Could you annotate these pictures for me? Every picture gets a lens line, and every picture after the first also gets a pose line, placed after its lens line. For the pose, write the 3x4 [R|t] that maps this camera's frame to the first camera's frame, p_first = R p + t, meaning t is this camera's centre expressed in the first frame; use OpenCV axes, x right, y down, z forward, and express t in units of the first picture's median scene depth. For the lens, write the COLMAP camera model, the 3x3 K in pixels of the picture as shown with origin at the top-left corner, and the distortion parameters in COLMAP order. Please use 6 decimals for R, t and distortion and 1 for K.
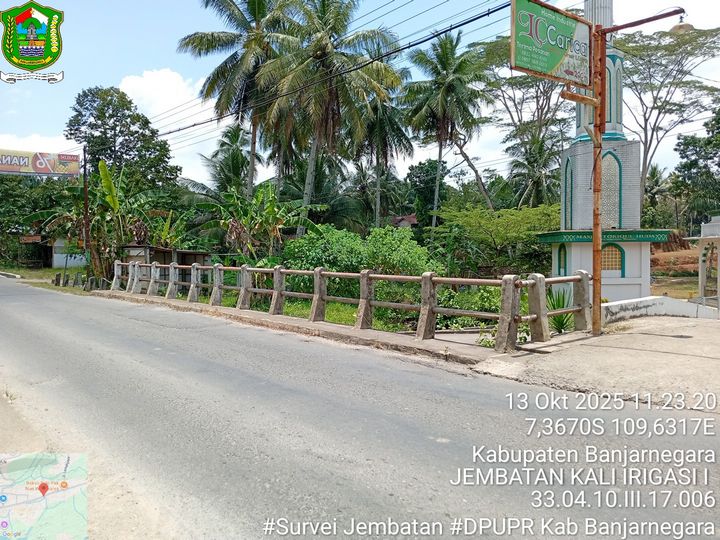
lens RADIAL K [[556.9, 0, 342.6], [0, 556.9, 270.9], [0, 0, 1]] dist [0.038619, 0.000255]
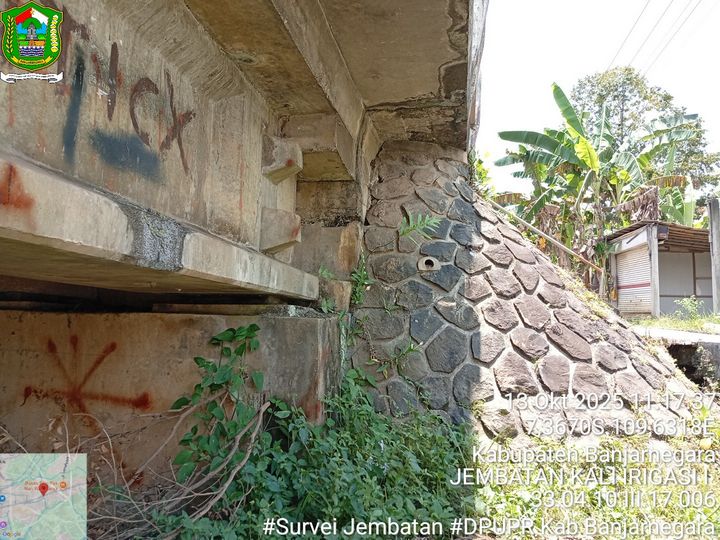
lens RADIAL K [[549.3, 0, 357.0], [0, 549.3, 267.0], [0, 0, 1]] dist [0.080036, -0.175432]
pose [[0.643955, -0.059256, -0.762765, -0.096808], [-0.061451, 0.989769, -0.128770, 0.045276], [0.762592, 0.129795, 0.633725, 0.324872]]
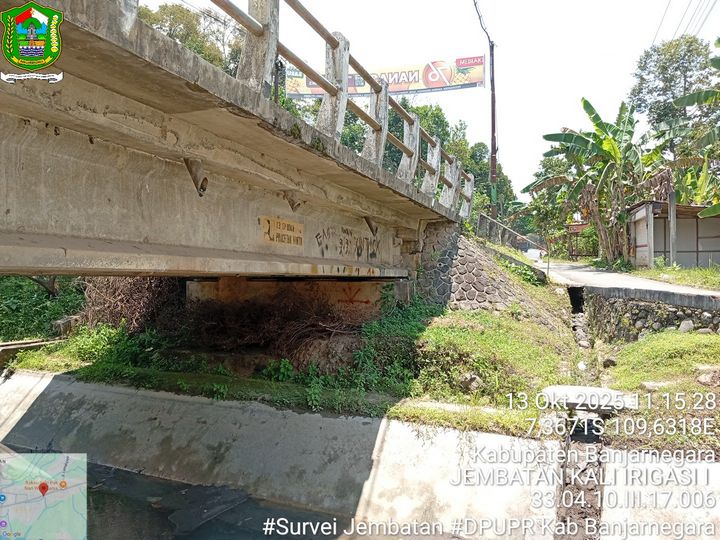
lens RADIAL K [[549.3, 0, 357.0], [0, 549.3, 267.0], [0, 0, 1]] dist [0.080036, -0.175432]
pose [[0.498131, -0.008649, -0.867058, 0.033460], [-0.041186, 0.998586, -0.033623, 0.045853], [0.866123, 0.052459, 0.497071, 0.234125]]
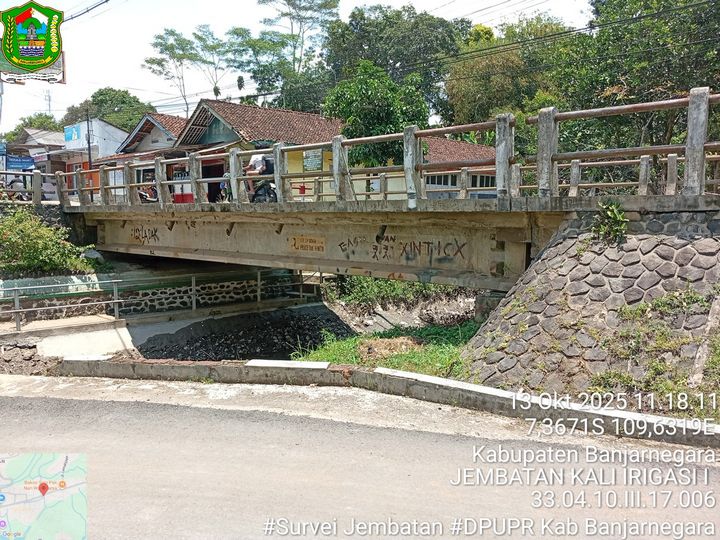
lens RADIAL K [[549.3, 0, 357.0], [0, 549.3, 267.0], [0, 0, 1]] dist [0.080036, -0.175432]
pose [[-0.983792, 0.013052, -0.178838, -0.070055], [-0.009651, 0.992048, 0.125493, 0.014517], [0.179054, 0.125185, -0.975842, 0.509189]]
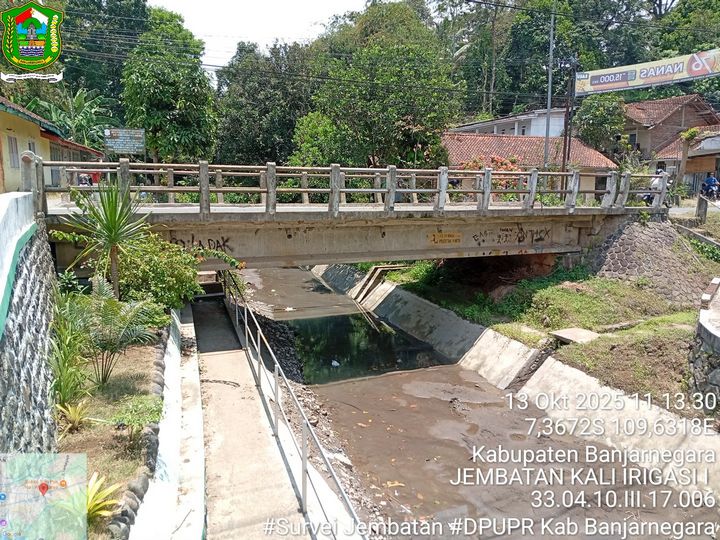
lens RADIAL K [[549.3, 0, 357.0], [0, 549.3, 267.0], [0, 0, 1]] dist [0.080036, -0.175432]
pose [[-0.257859, 0.147035, -0.954929, 0.210197], [-0.043866, 0.985552, 0.163595, 0.002173], [0.965186, 0.084074, -0.247683, 0.313305]]
